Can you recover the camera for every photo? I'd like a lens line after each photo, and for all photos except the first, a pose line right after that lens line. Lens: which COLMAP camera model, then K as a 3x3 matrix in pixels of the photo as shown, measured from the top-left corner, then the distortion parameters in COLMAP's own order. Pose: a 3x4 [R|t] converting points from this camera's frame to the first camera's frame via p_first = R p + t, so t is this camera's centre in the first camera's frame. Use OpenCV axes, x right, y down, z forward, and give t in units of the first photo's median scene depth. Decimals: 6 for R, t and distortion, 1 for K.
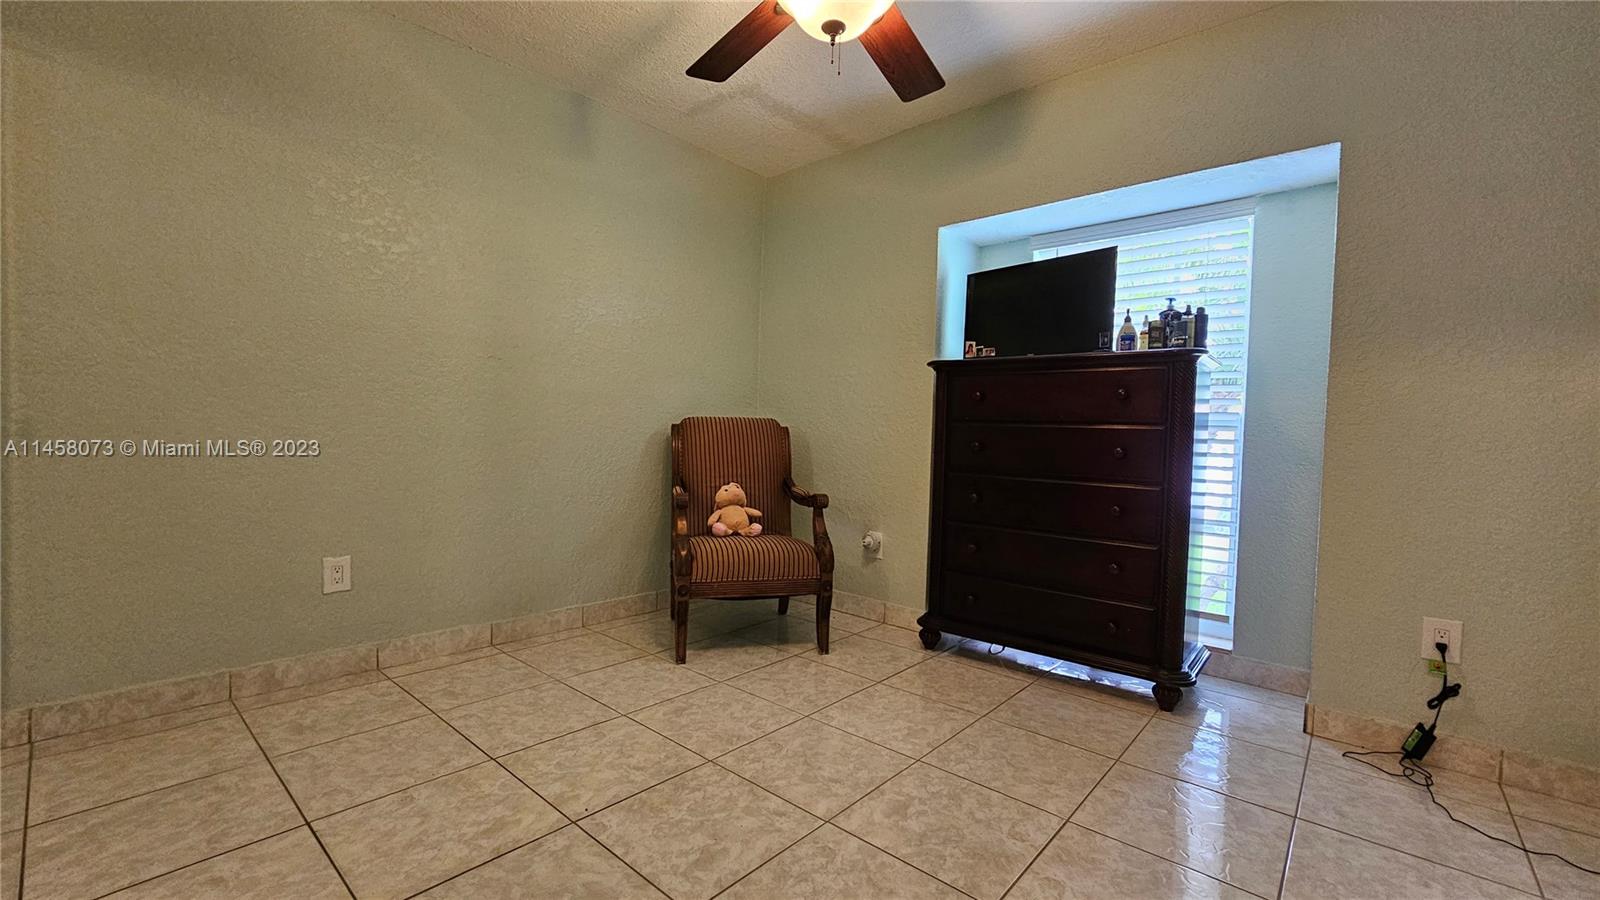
lens RADIAL K [[653.6, 0, 794.2], [0, 653.6, 455.9], [0, 0, 1]] dist [-0.006888, 0.004477]
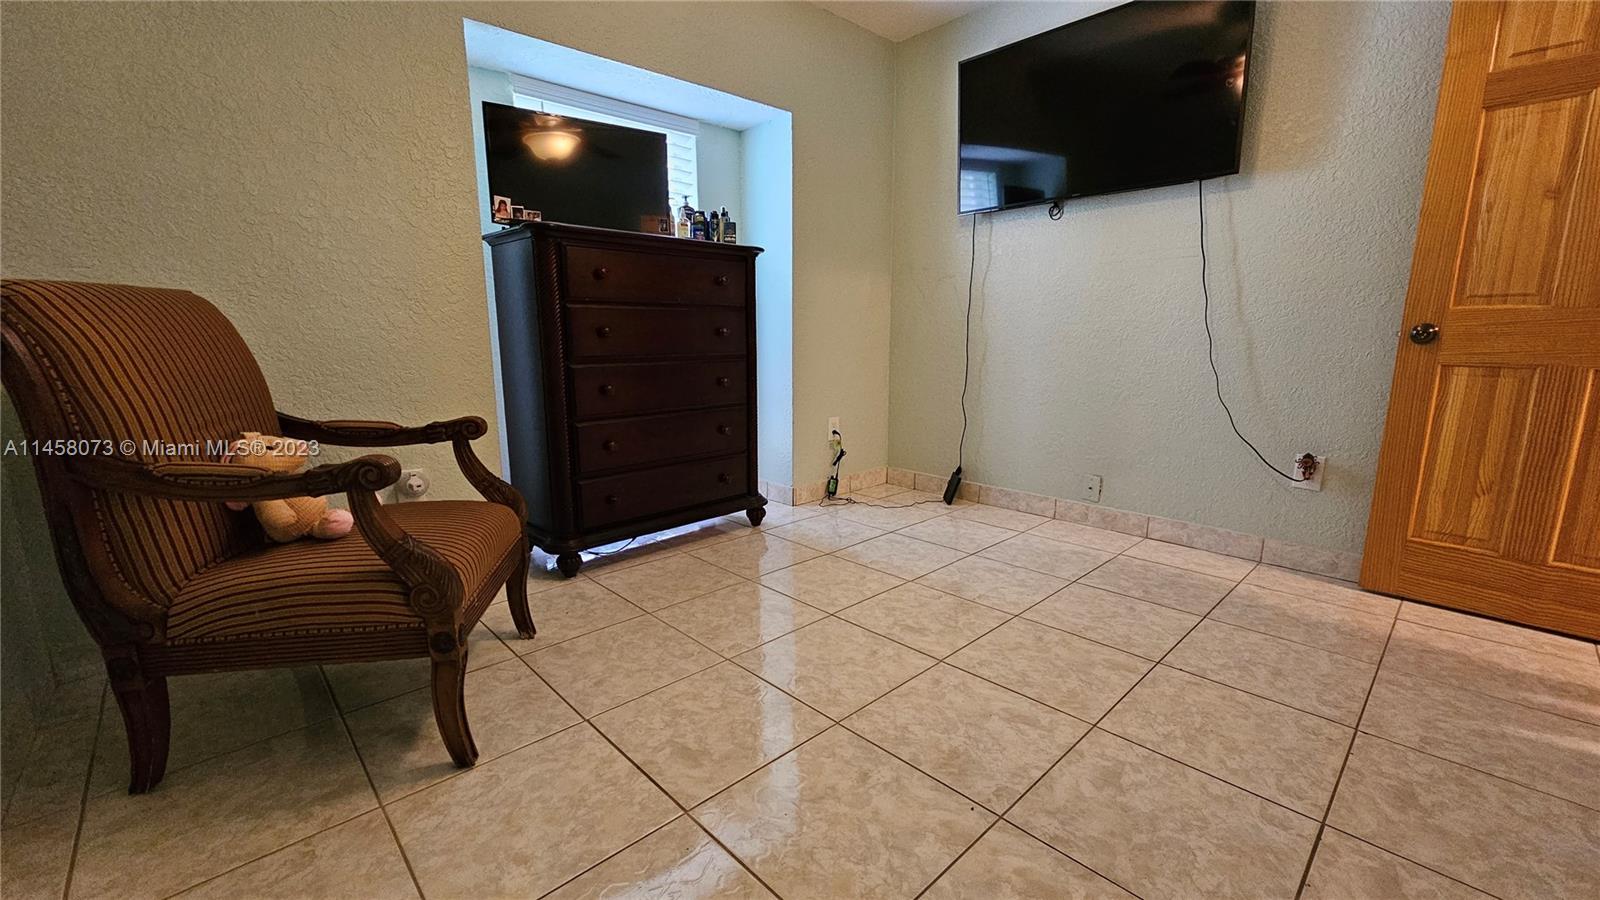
lens RADIAL K [[653.6, 0, 794.2], [0, 653.6, 455.9], [0, 0, 1]] dist [-0.006888, 0.004477]
pose [[0.094850, -0.216414, 0.971683, -0.815140], [0.038065, 0.976159, 0.213695, -0.041329], [-0.994764, 0.016718, 0.100826, 0.907486]]
